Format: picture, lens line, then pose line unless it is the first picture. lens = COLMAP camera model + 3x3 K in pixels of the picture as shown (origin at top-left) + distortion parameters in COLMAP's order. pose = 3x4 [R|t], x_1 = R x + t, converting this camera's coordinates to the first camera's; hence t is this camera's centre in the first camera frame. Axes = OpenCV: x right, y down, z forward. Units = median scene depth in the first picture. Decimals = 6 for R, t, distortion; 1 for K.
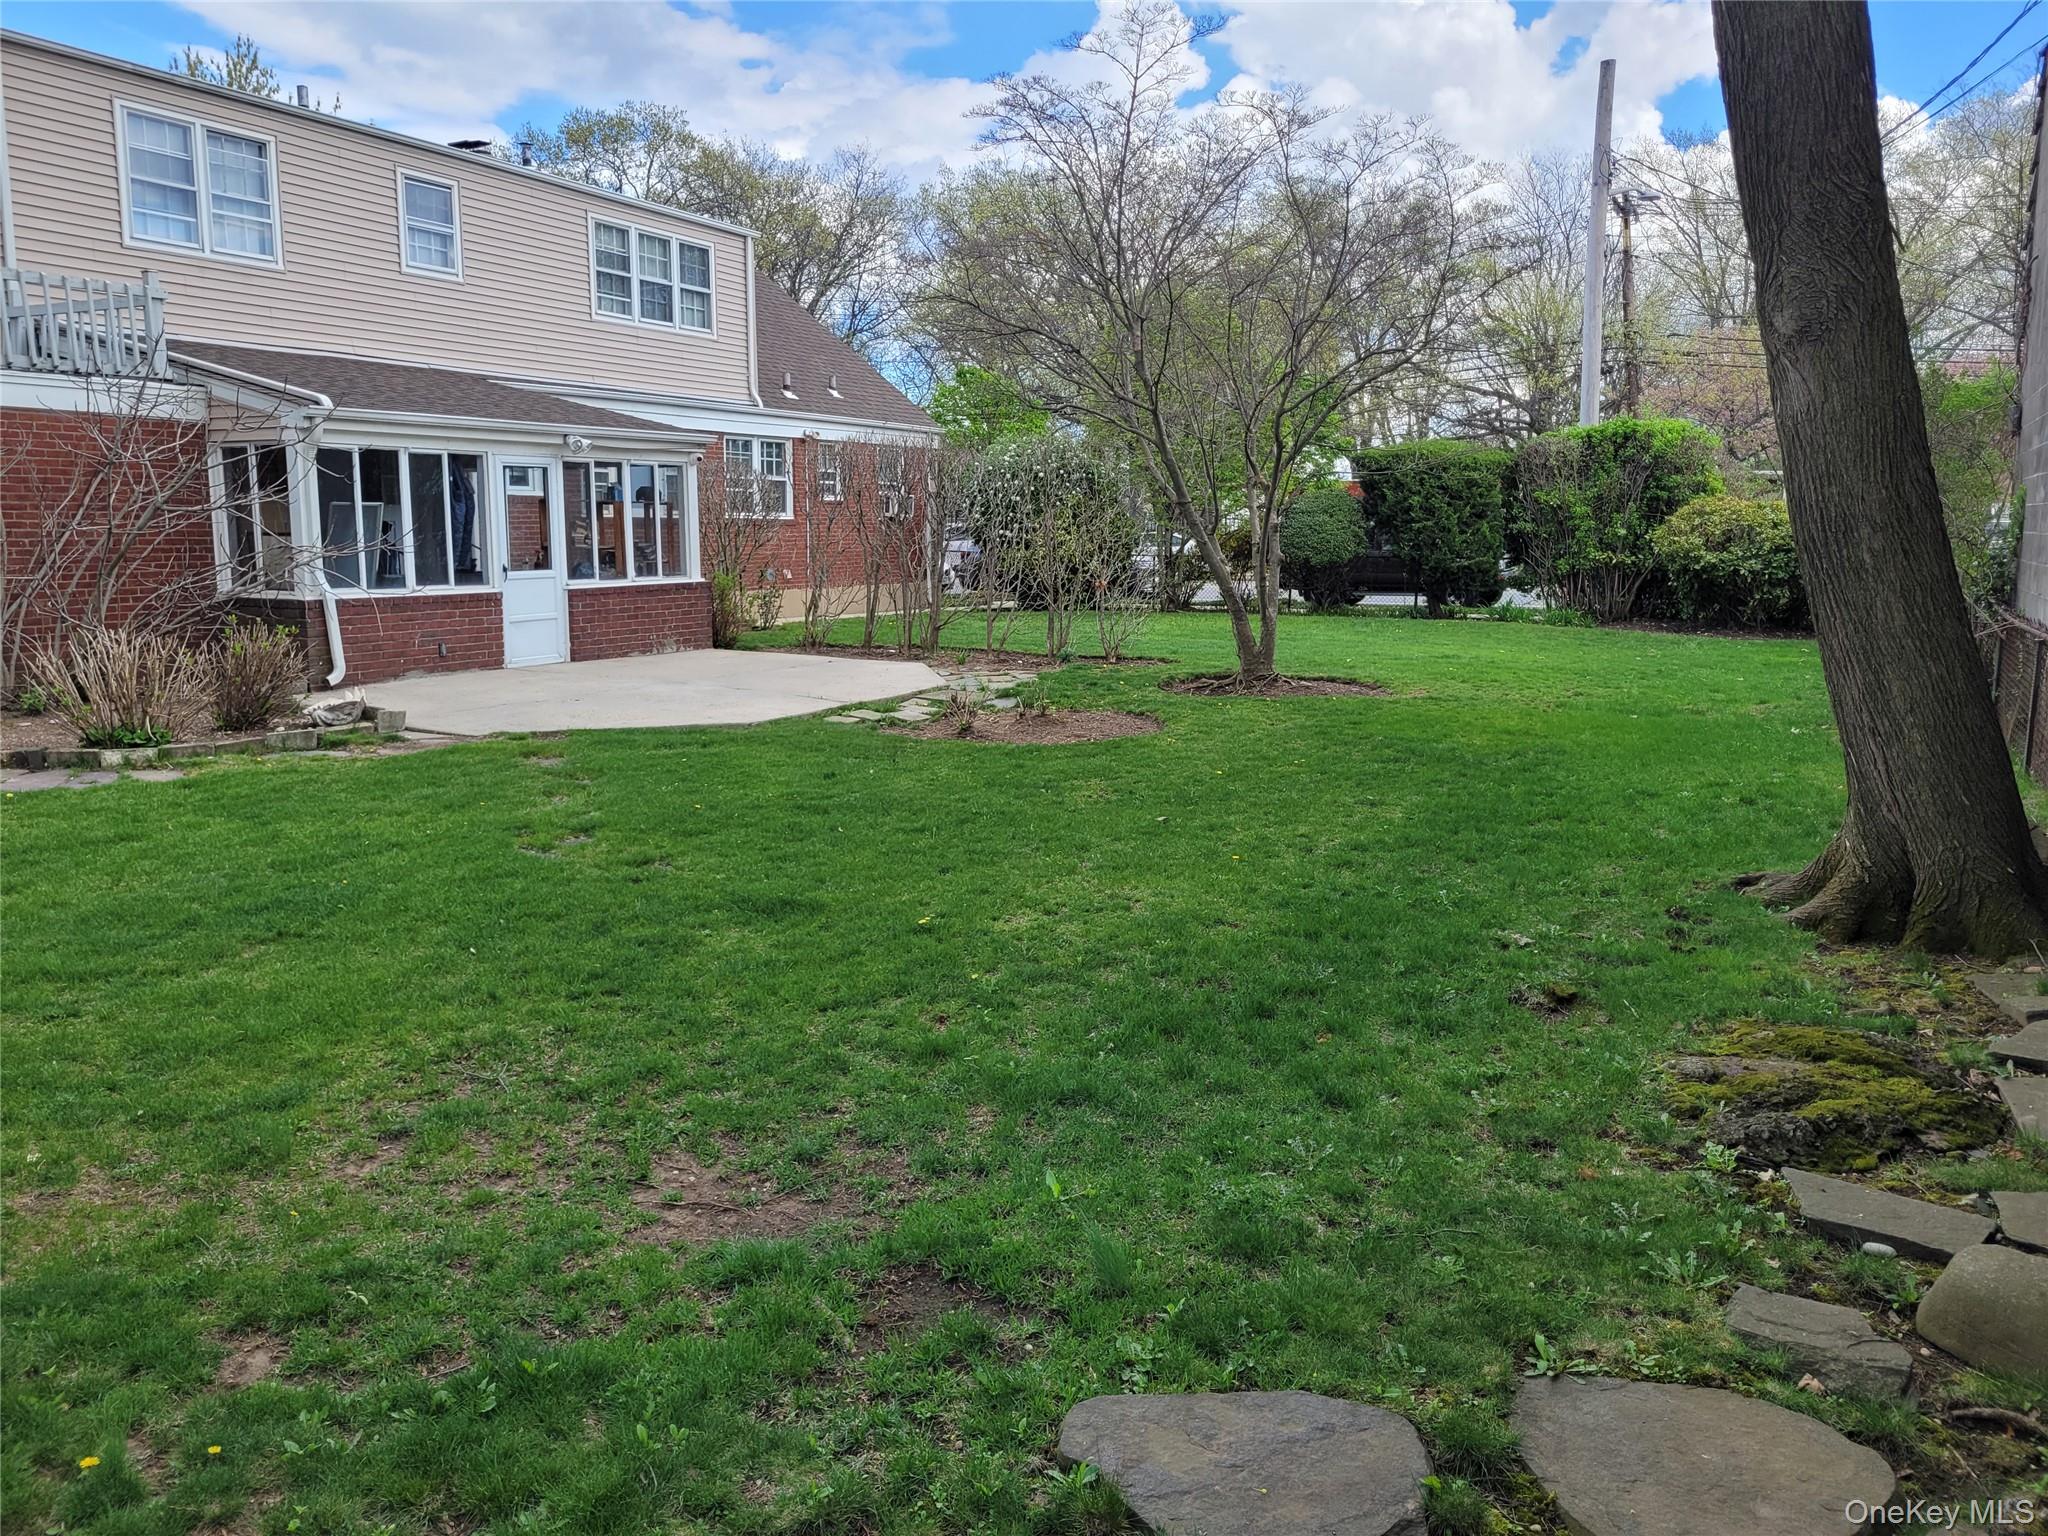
lens RADIAL K [[1548.4, 0, 1034.9], [0, 1548.4, 740.2], [0, 0, 1]] dist [0.040048, -0.040799]
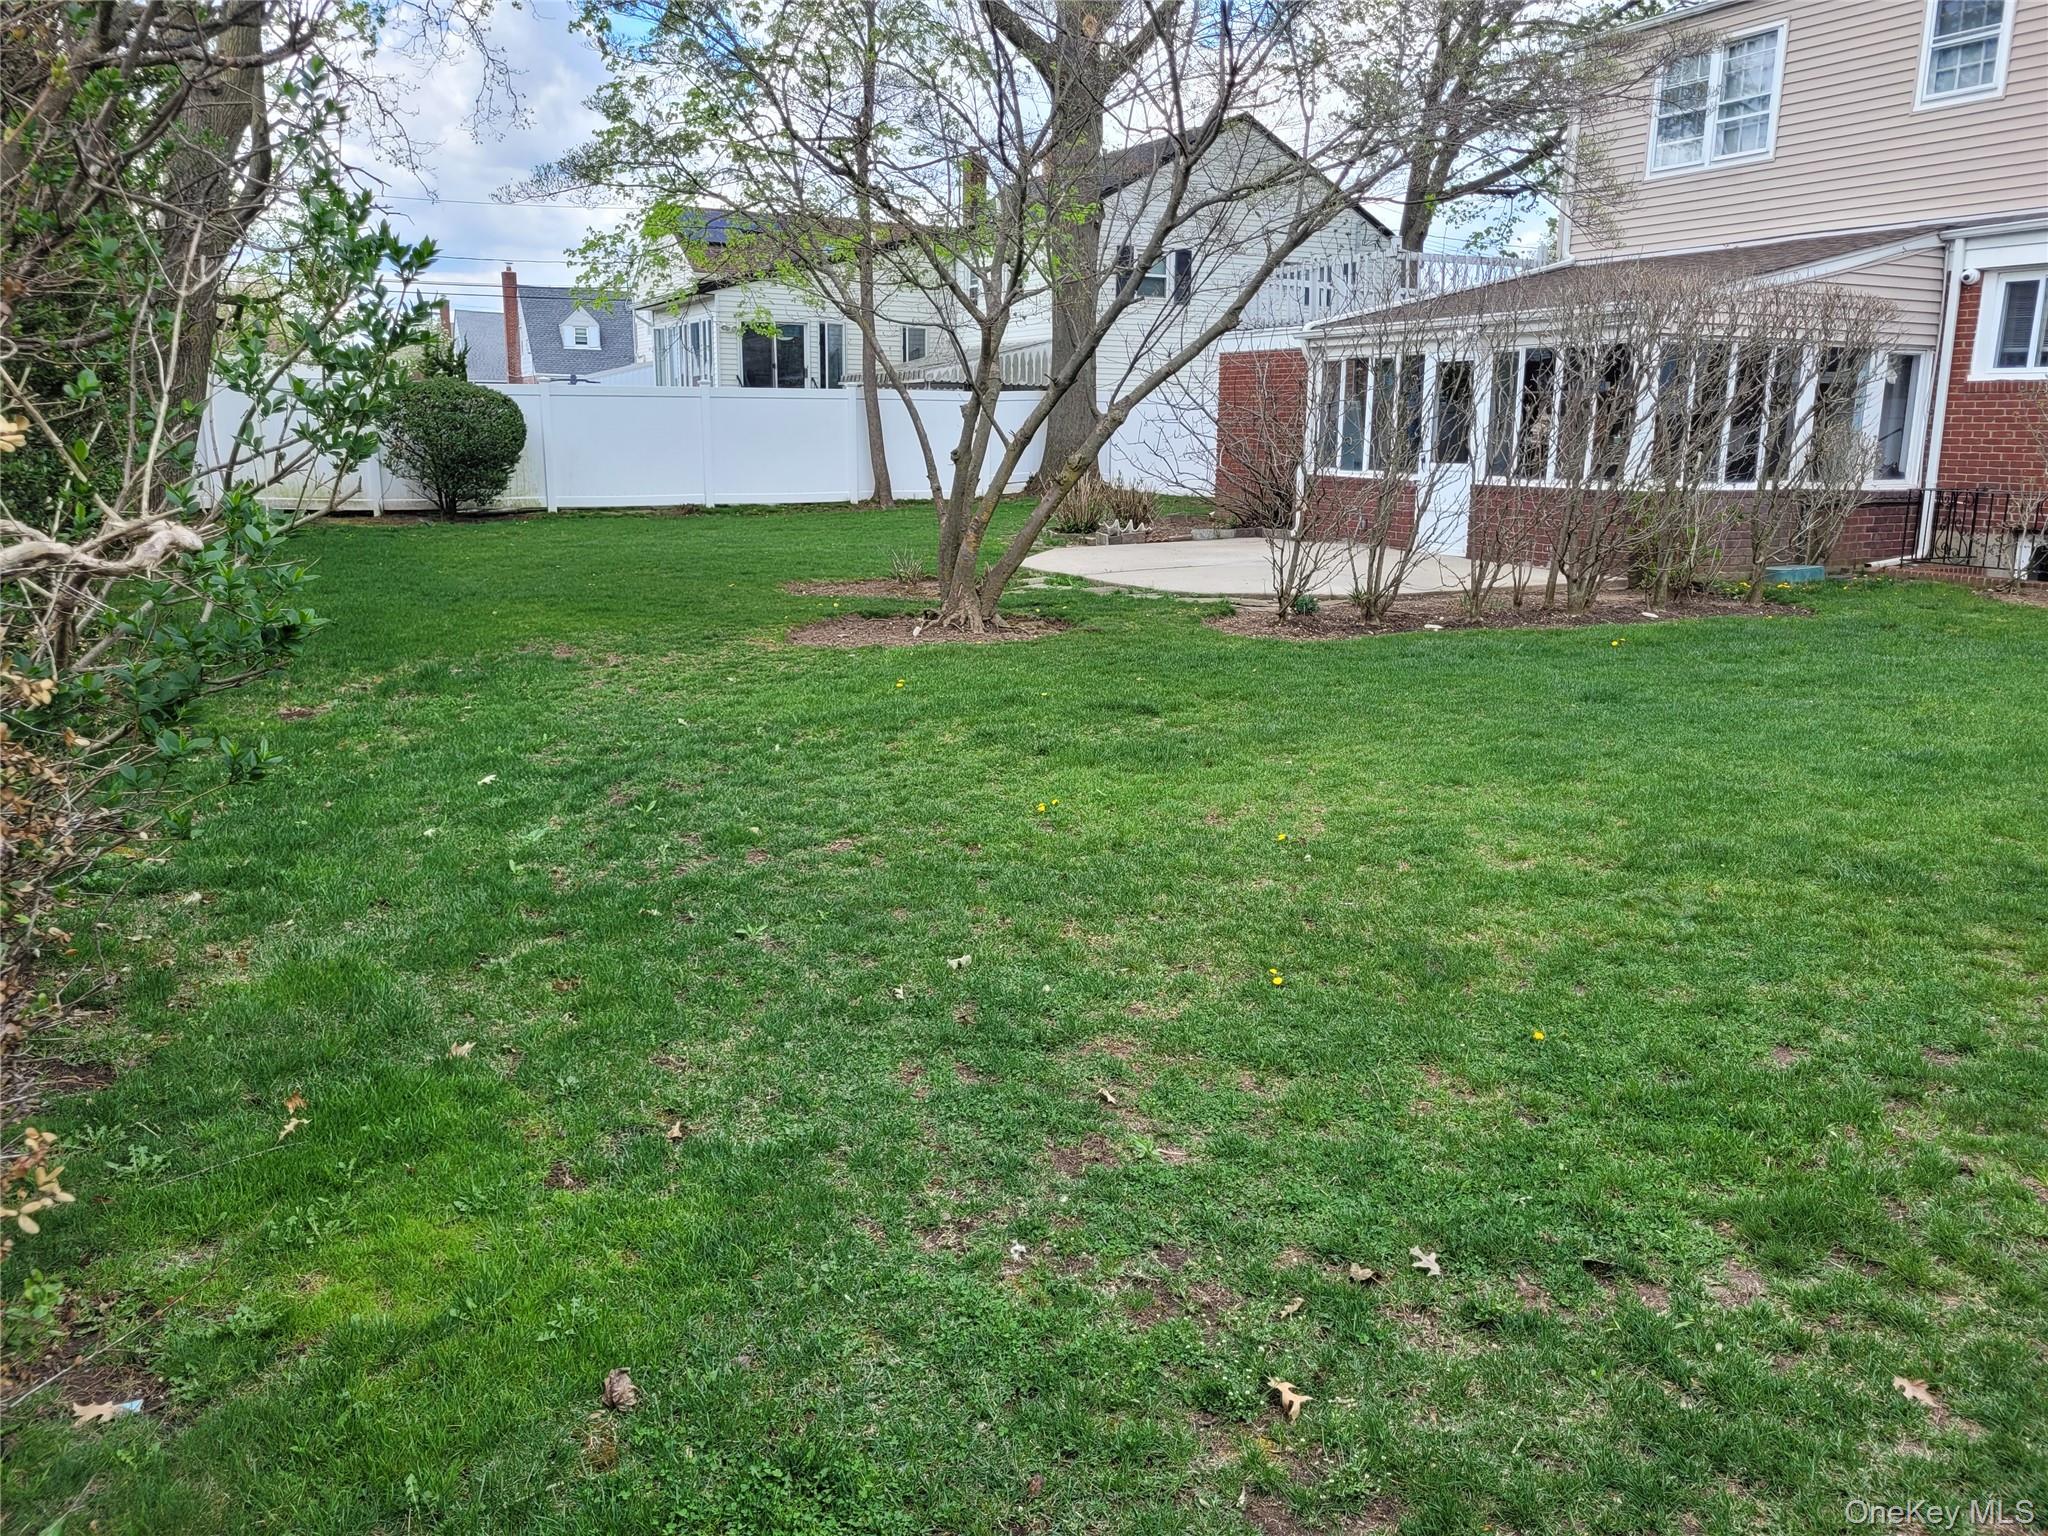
lens RADIAL K [[1555.0, 0, 1032.4], [0, 1555.0, 777.6], [0, 0, 1]] dist [0.058225, -0.057984]
pose [[-0.575685, 0.160413, -0.801782, 0.698862], [-0.130320, 0.950033, 0.283644, -0.169390], [0.807219, 0.267778, -0.526015, 1.381205]]
